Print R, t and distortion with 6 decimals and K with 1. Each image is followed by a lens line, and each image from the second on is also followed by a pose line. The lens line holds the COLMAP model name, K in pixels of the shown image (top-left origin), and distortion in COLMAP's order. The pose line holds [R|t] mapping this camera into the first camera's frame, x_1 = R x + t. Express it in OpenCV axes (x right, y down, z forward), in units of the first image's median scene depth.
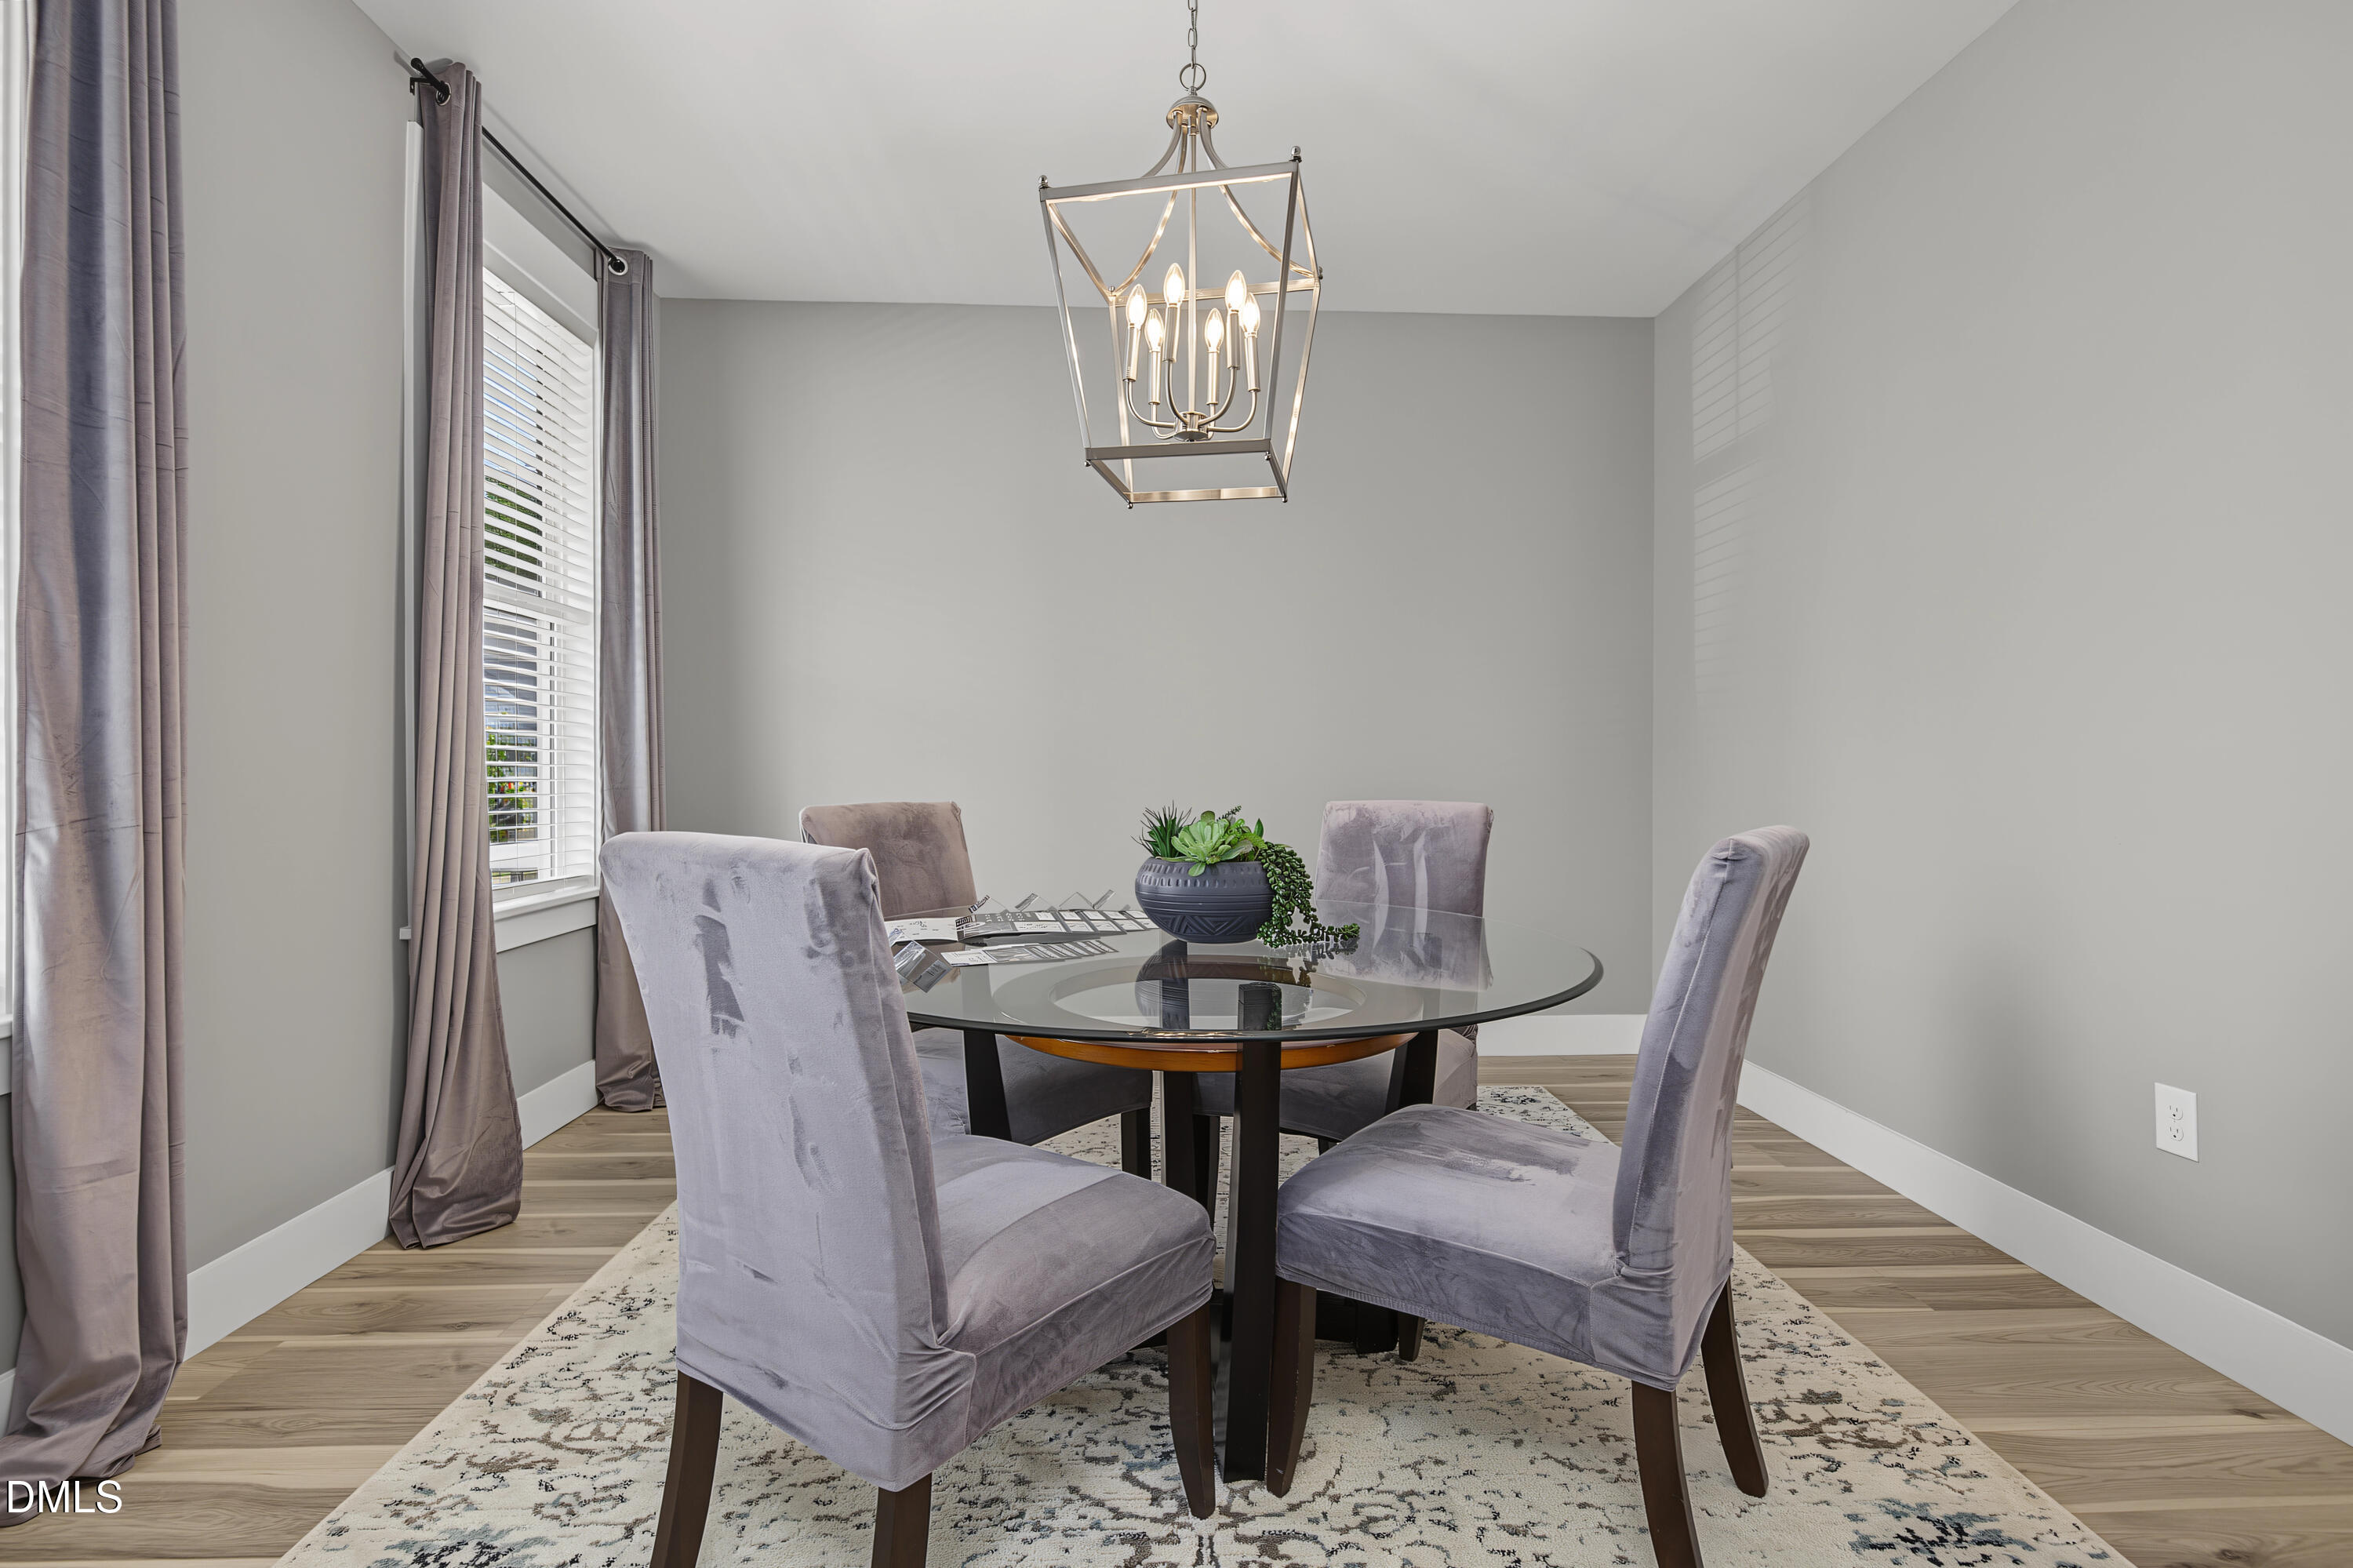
lens RADIAL K [[1069.3, 0, 1187.5], [0, 1069.3, 767.8], [0, 0, 1]] dist [0.000484, -0.001449]
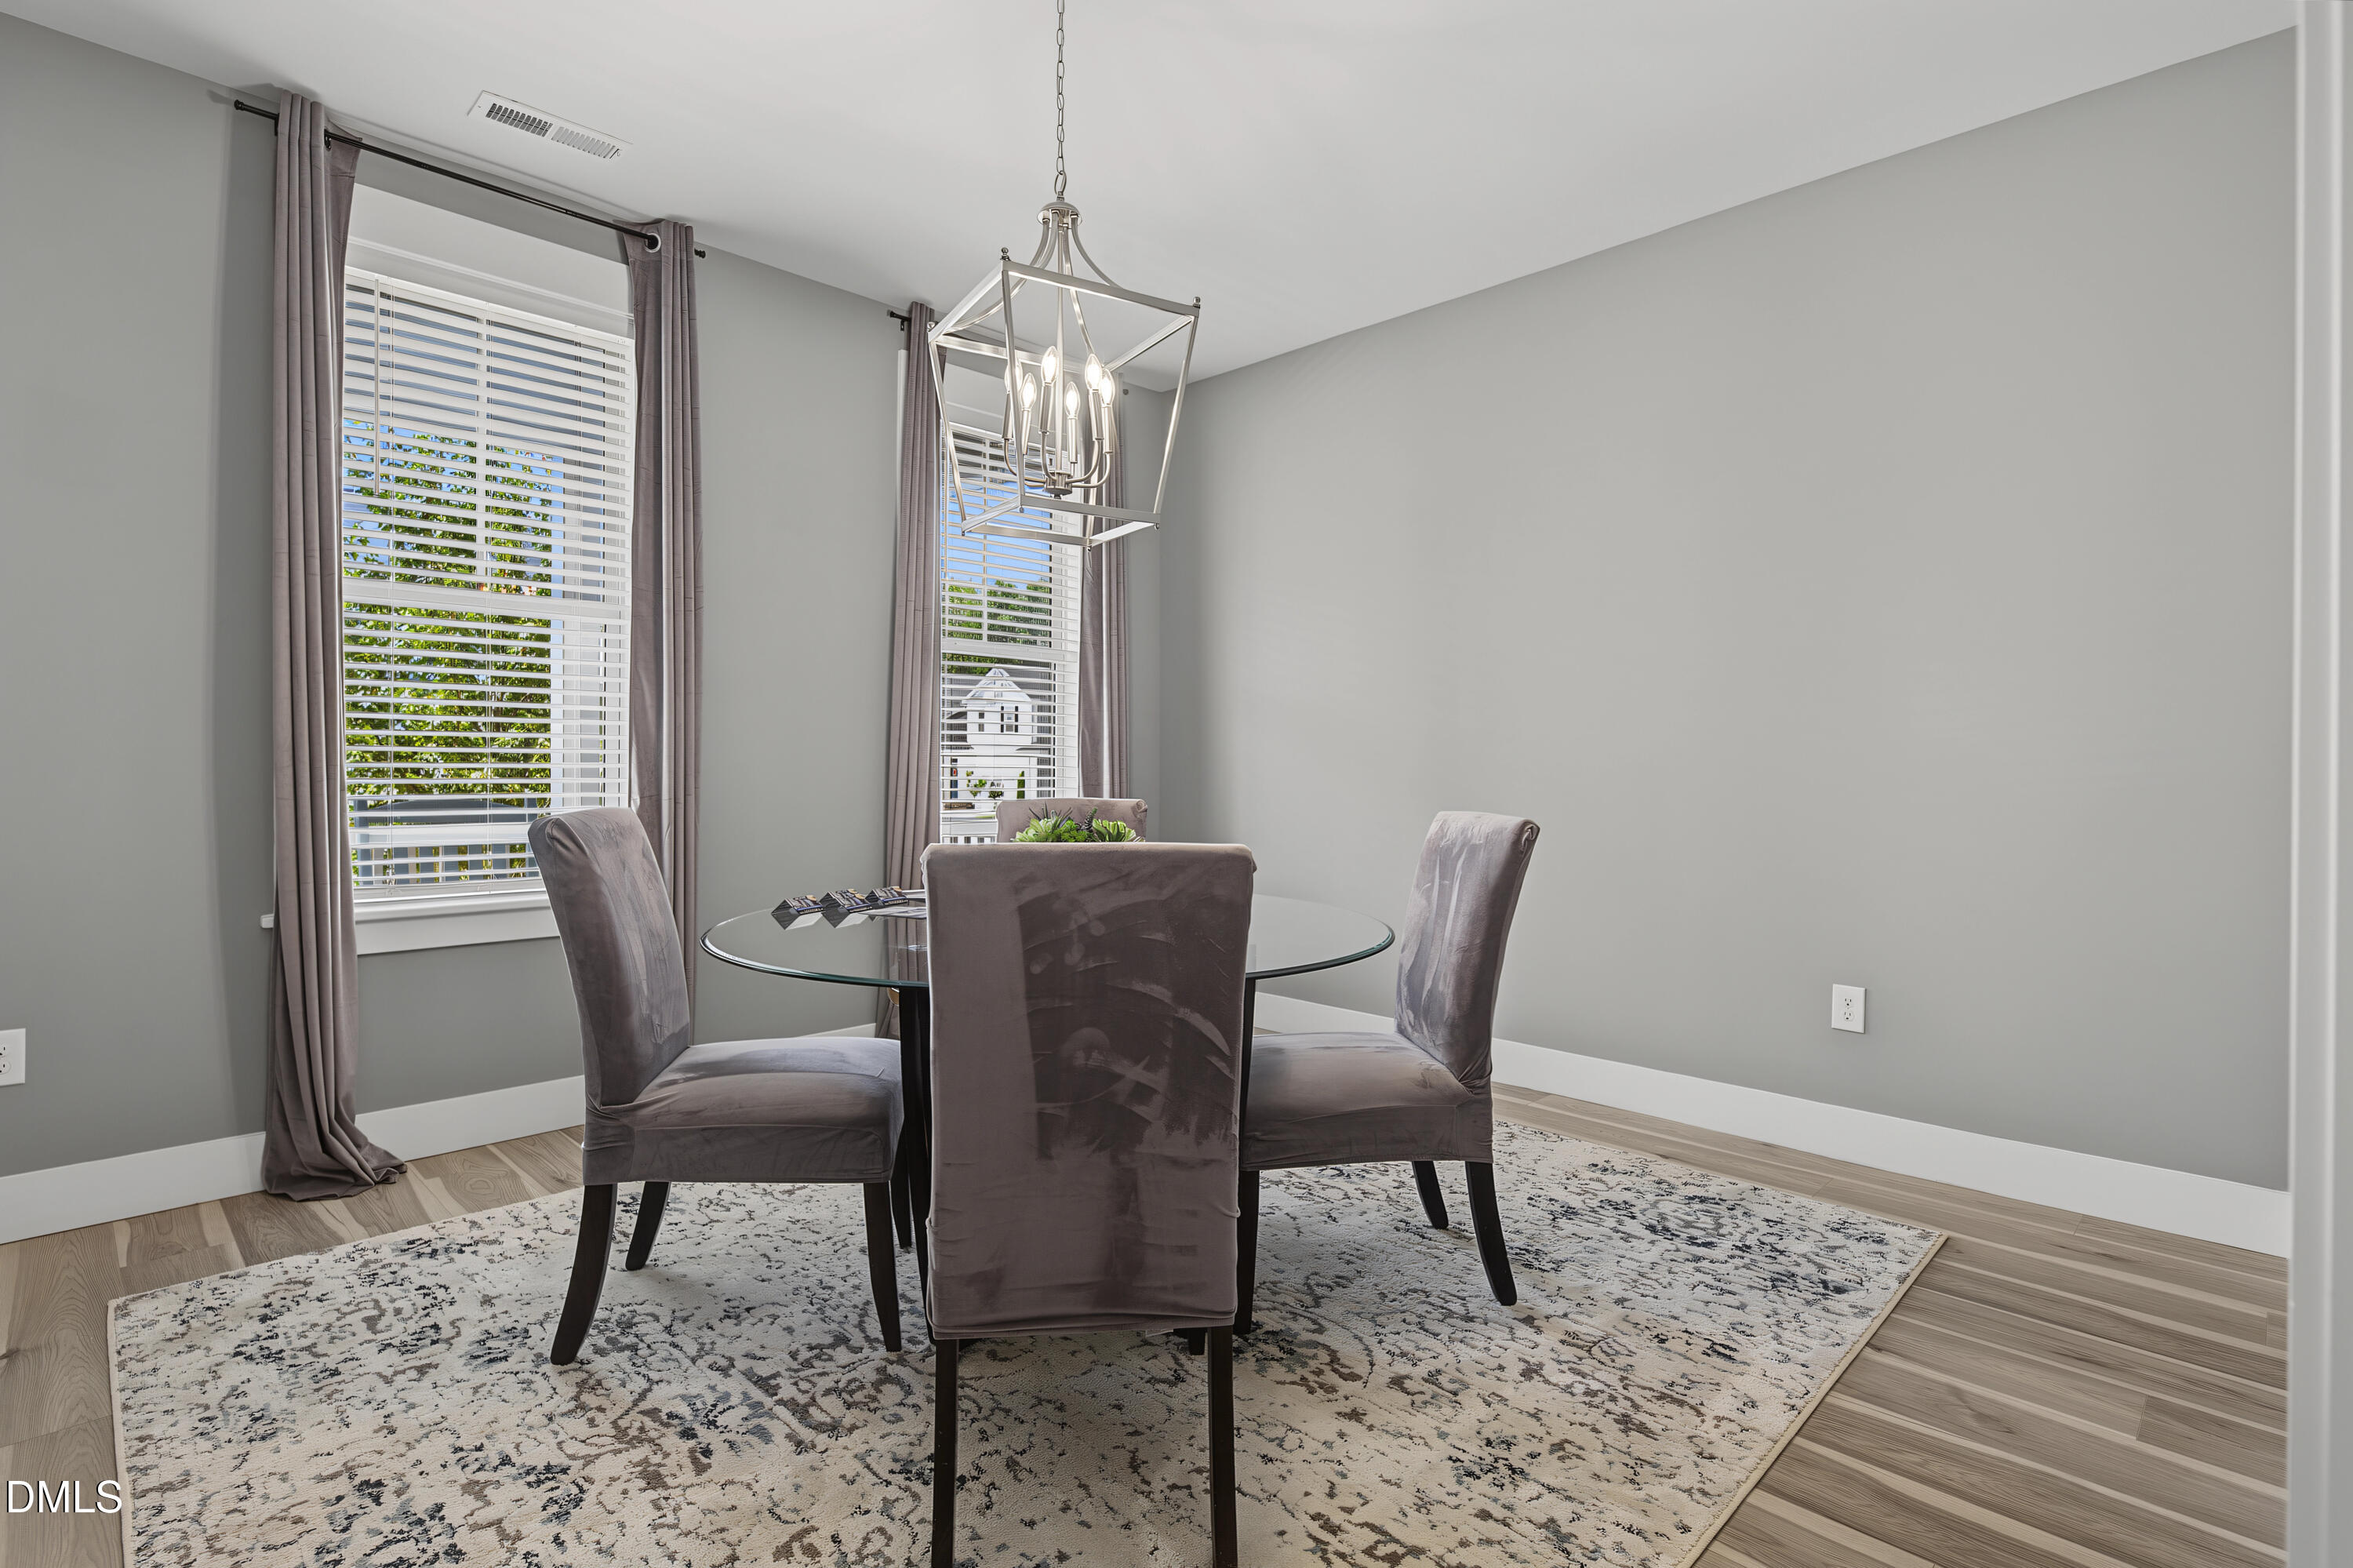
lens RADIAL K [[1121.2, 0, 1183.8], [0, 1121.2, 772.5], [0, 0, 1]] dist [0.001973, -0.000050]
pose [[0.683394, 0.007186, -0.730014, 1.035413], [-0.004609, 0.999974, 0.005529, -0.008909], [0.730035, -0.000414, 0.683409, 0.273933]]
